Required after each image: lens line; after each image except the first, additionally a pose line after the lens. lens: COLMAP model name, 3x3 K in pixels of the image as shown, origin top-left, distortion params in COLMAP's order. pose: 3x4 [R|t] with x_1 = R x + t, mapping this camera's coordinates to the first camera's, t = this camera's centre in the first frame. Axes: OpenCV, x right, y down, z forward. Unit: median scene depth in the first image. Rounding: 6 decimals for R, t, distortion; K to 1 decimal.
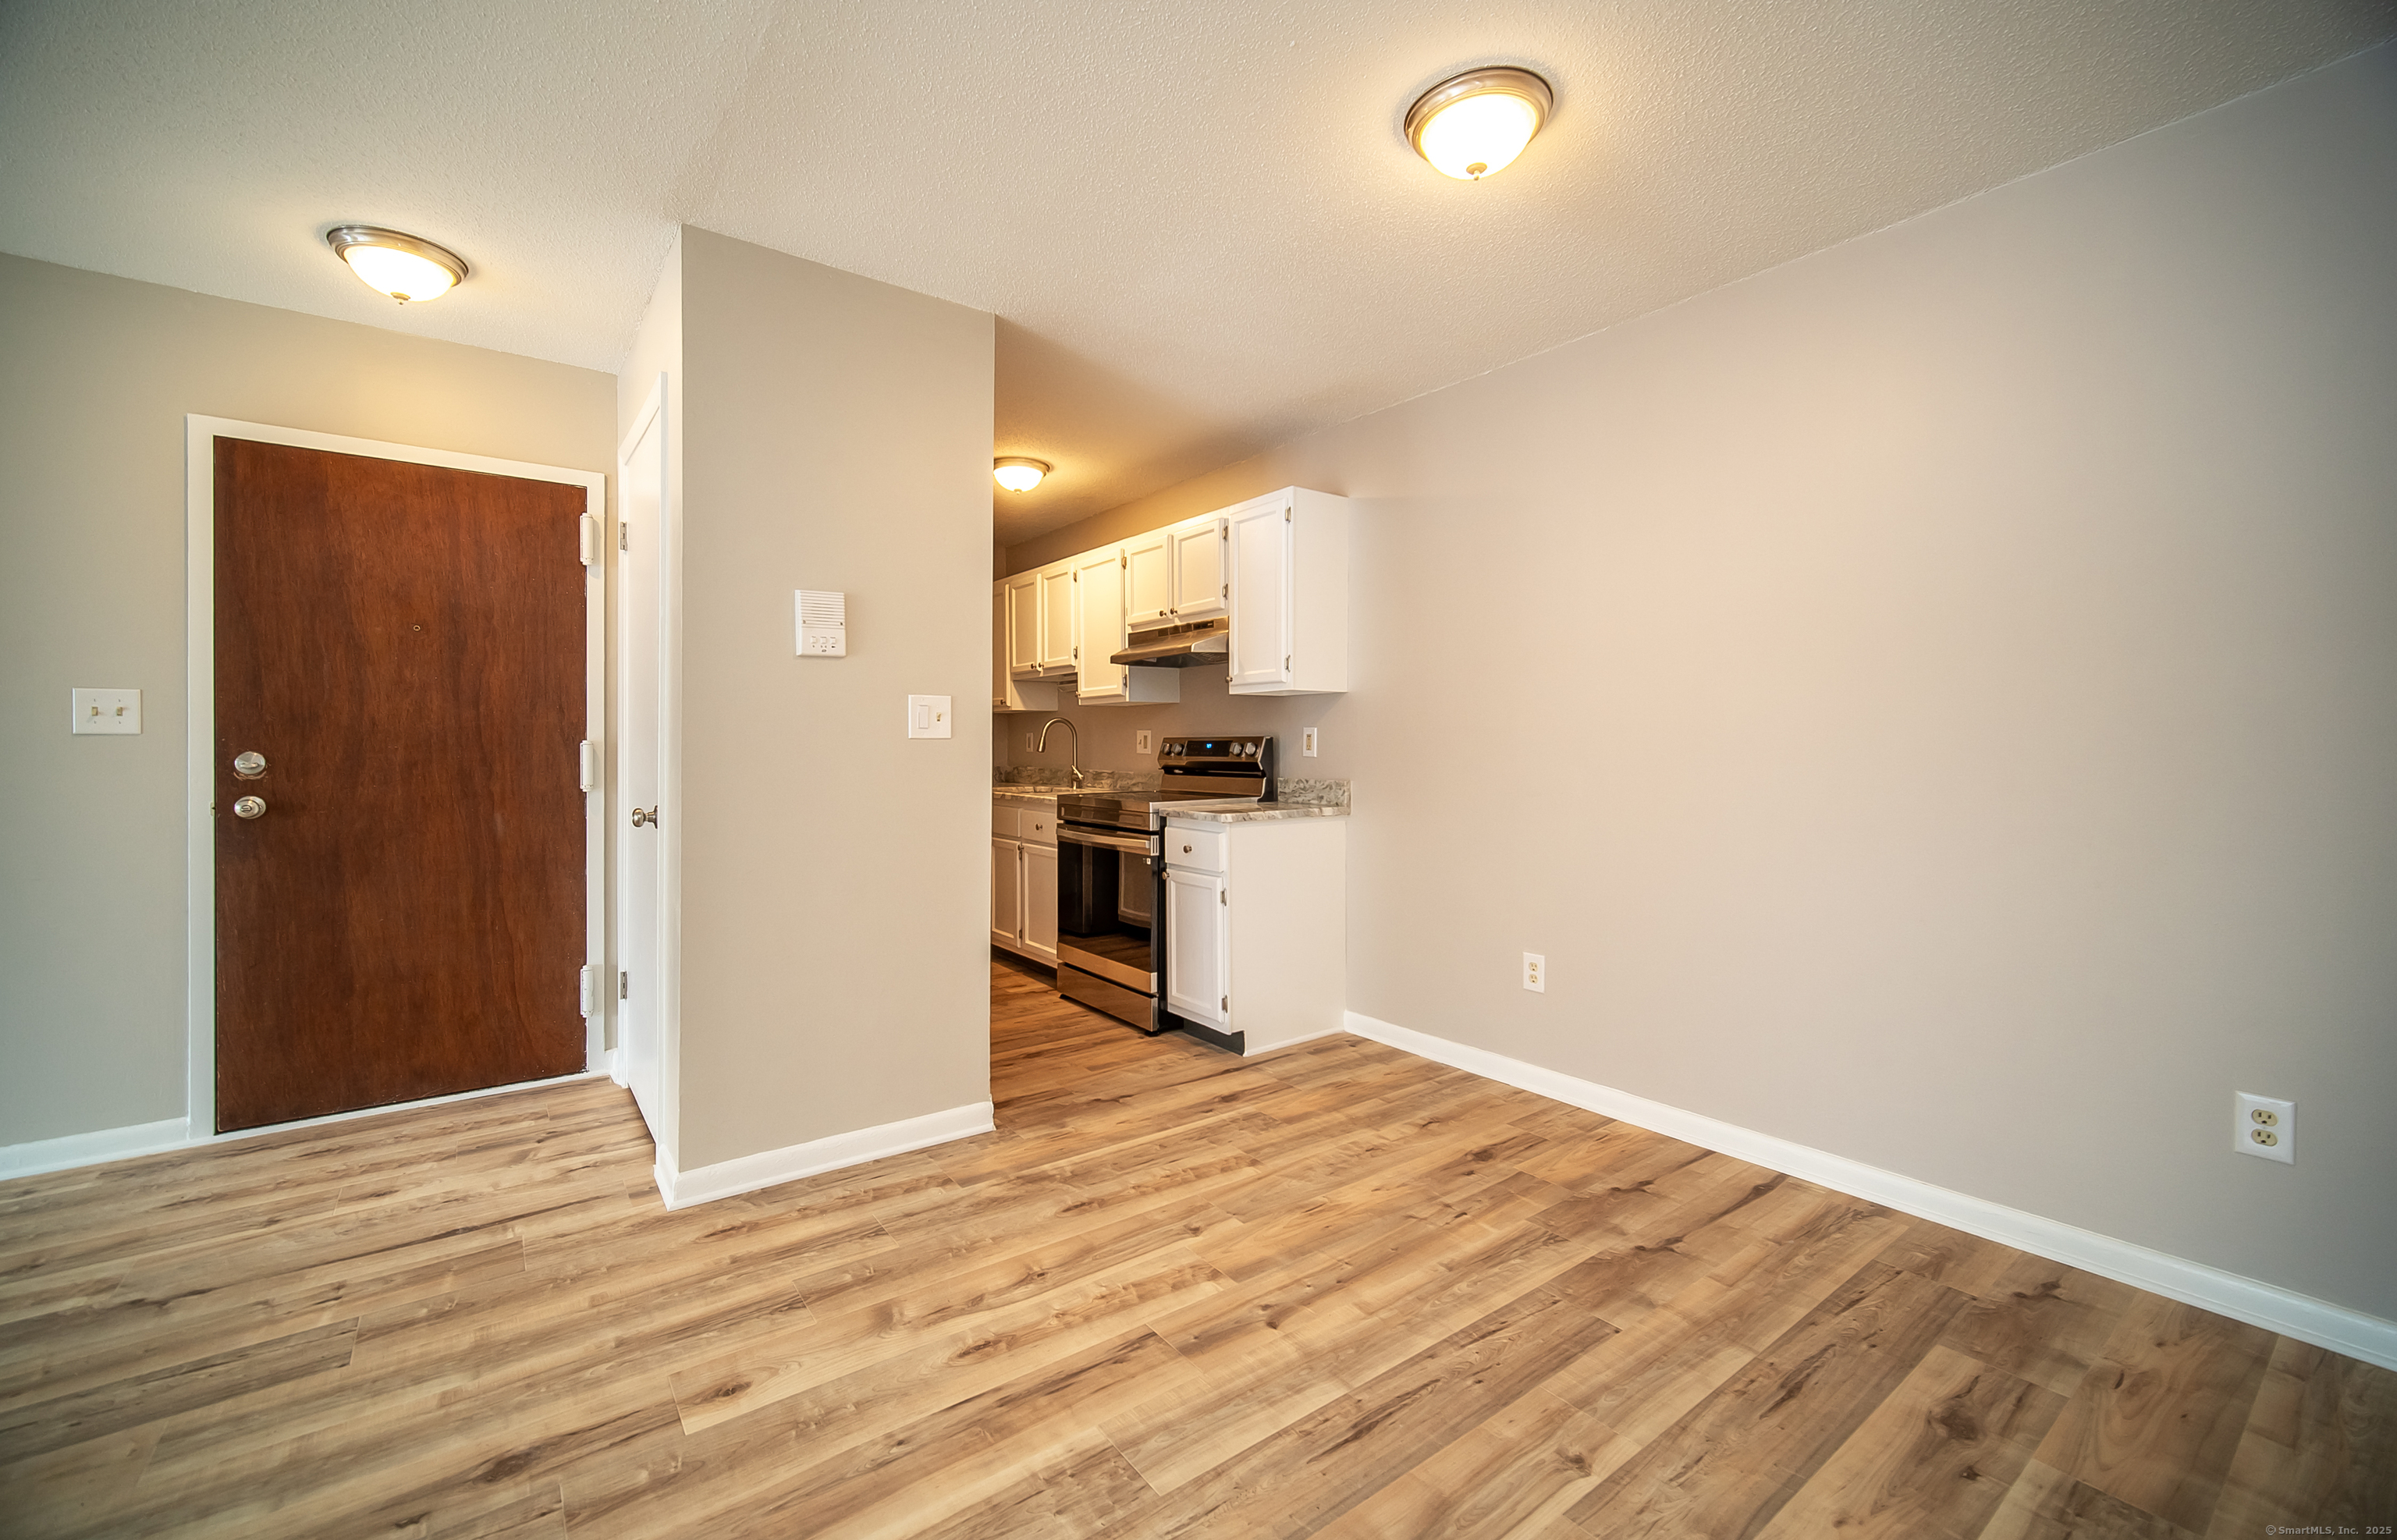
lens RADIAL K [[963.6, 0, 1180.0], [0, 963.6, 748.6], [0, 0, 1]] dist [-0.002591, -0.000727]
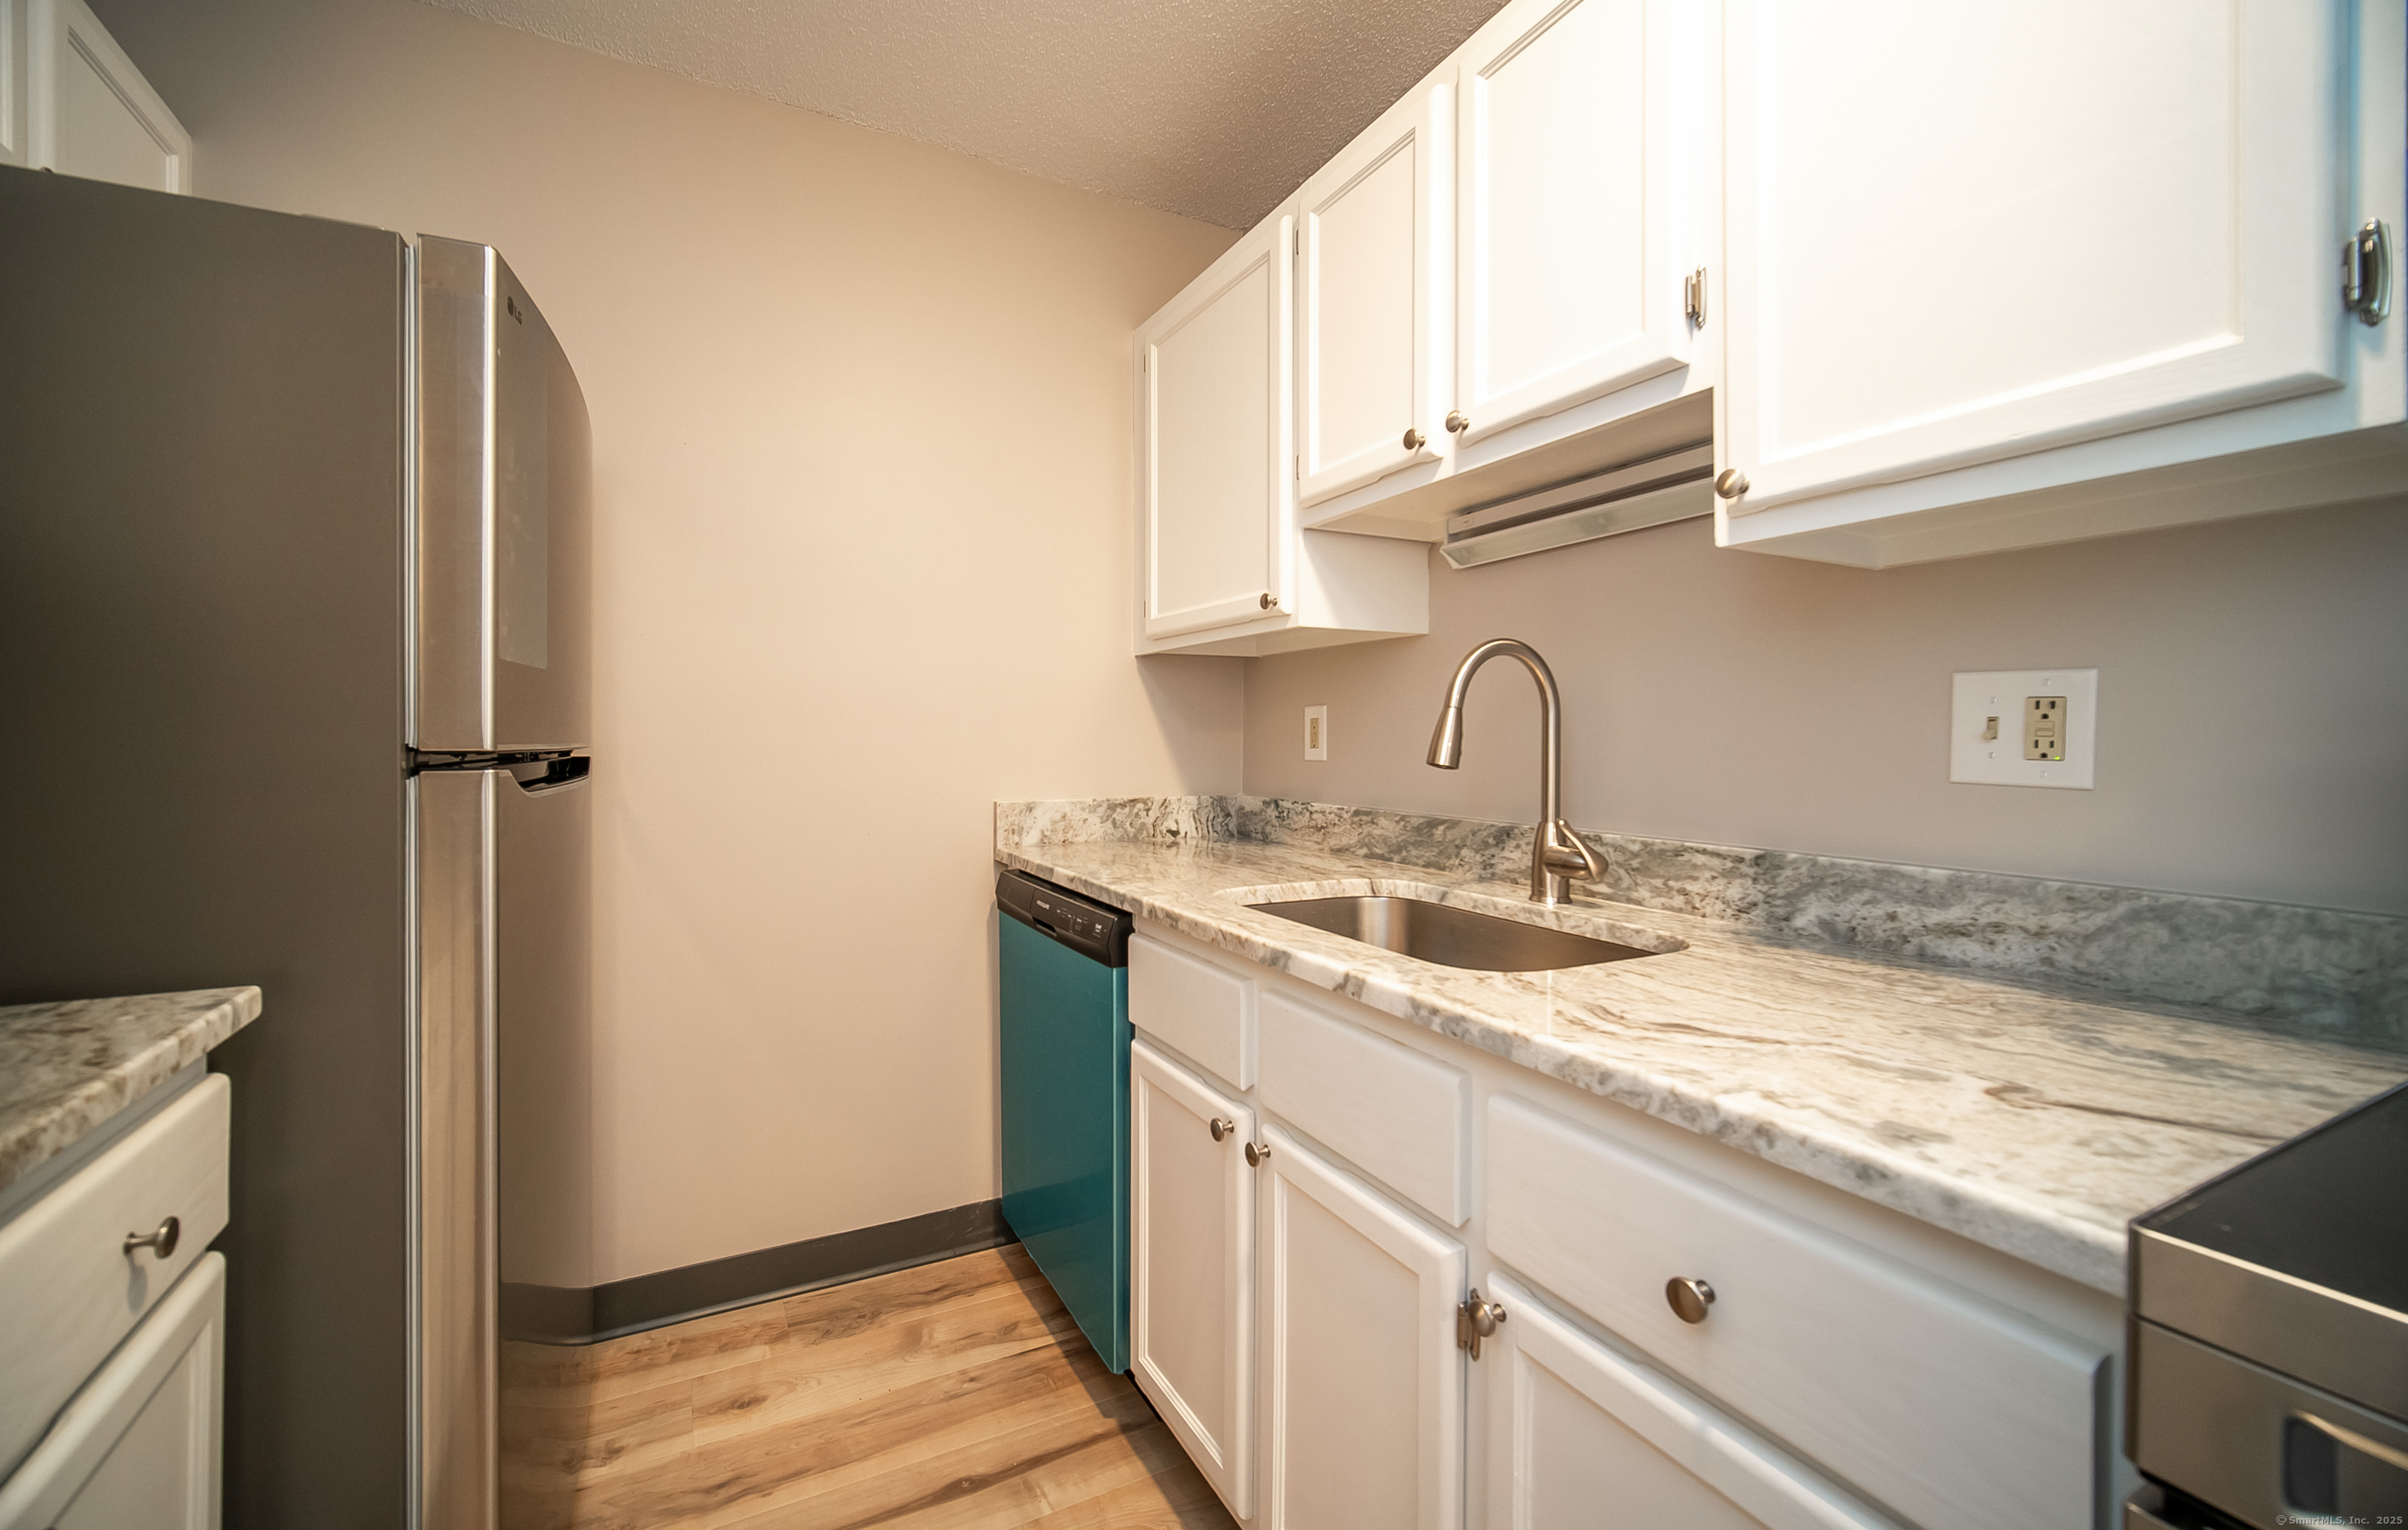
lens RADIAL K [[964.2, 0, 1166.1], [0, 964.2, 743.4], [0, 0, 1]] dist [0.001799, -0.001294]
pose [[0.987139, 0.006565, -0.159728, -0.315691], [-0.006648, 0.999978, 0.000009, -0.004369], [0.159724, 0.001053, 0.987161, 1.305206]]
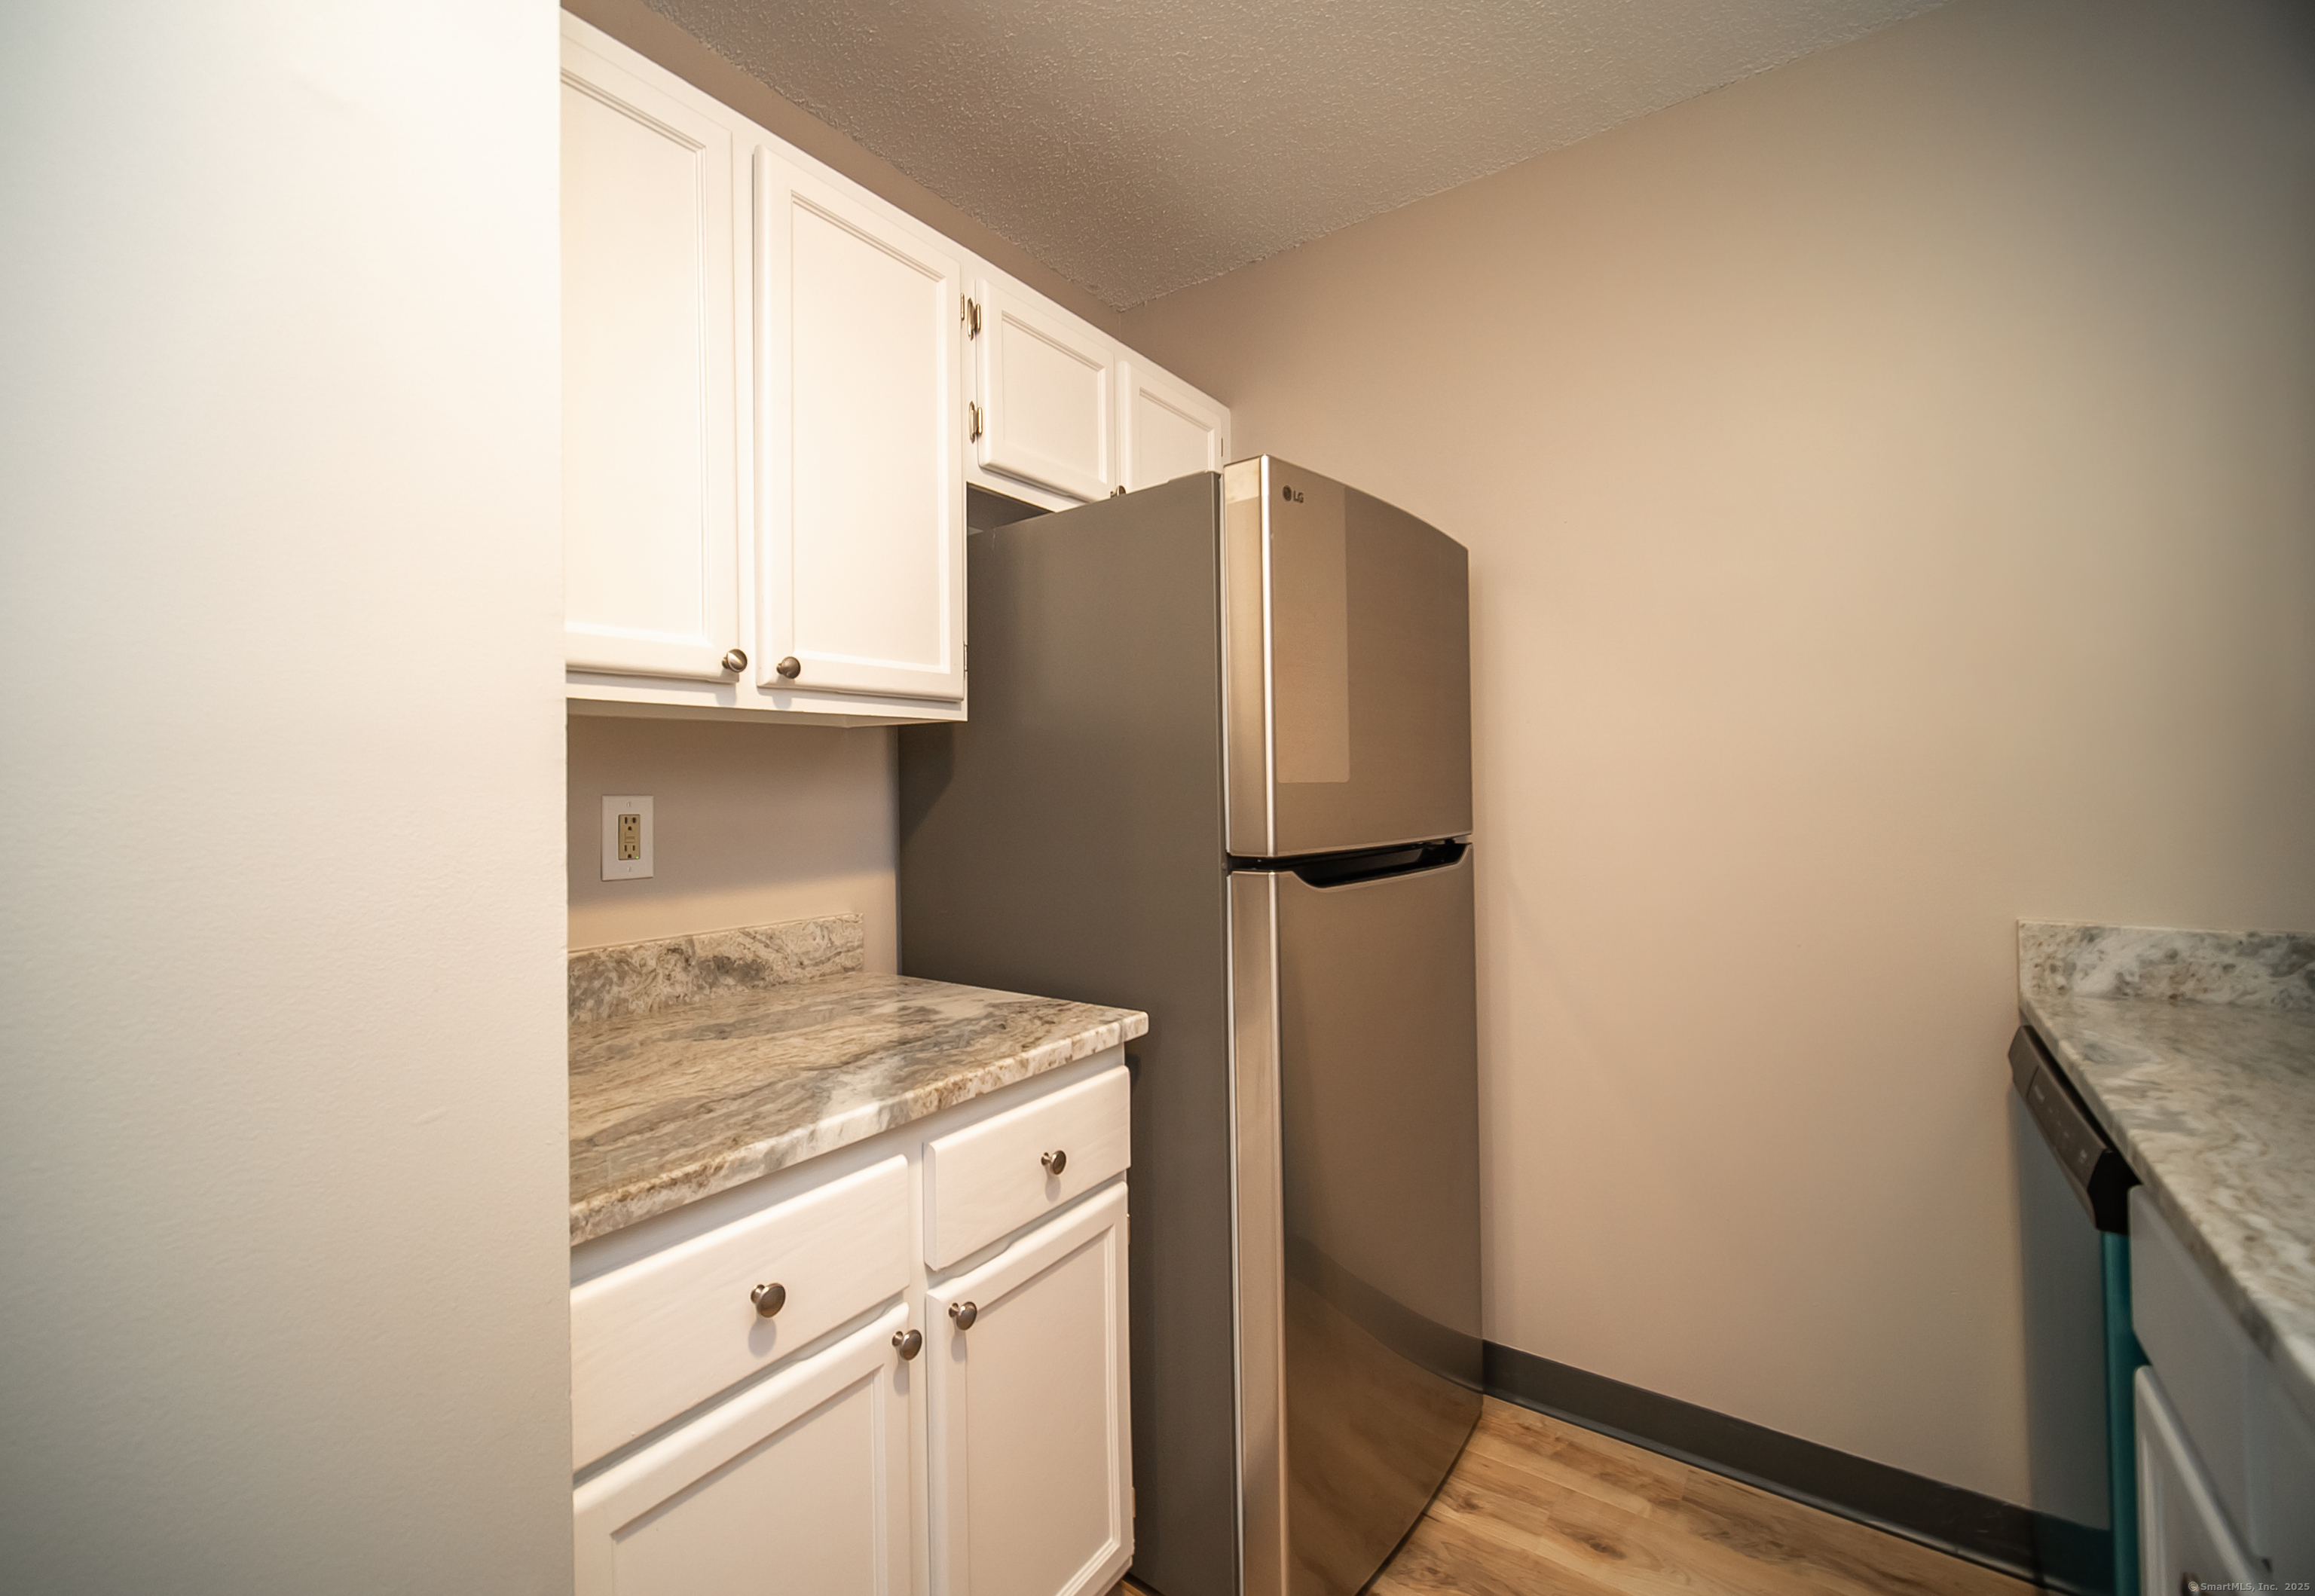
lens RADIAL K [[997.4, 0, 1079.4], [0, 997.4, 787.2], [0, 0, 1]] dist [0.000524, 0.000116]
pose [[0.276300, -0.005033, -0.961058, -0.201051], [0.012132, 0.999925, -0.001749, -0.032385], [0.960995, -0.011176, 0.276340, 1.404646]]
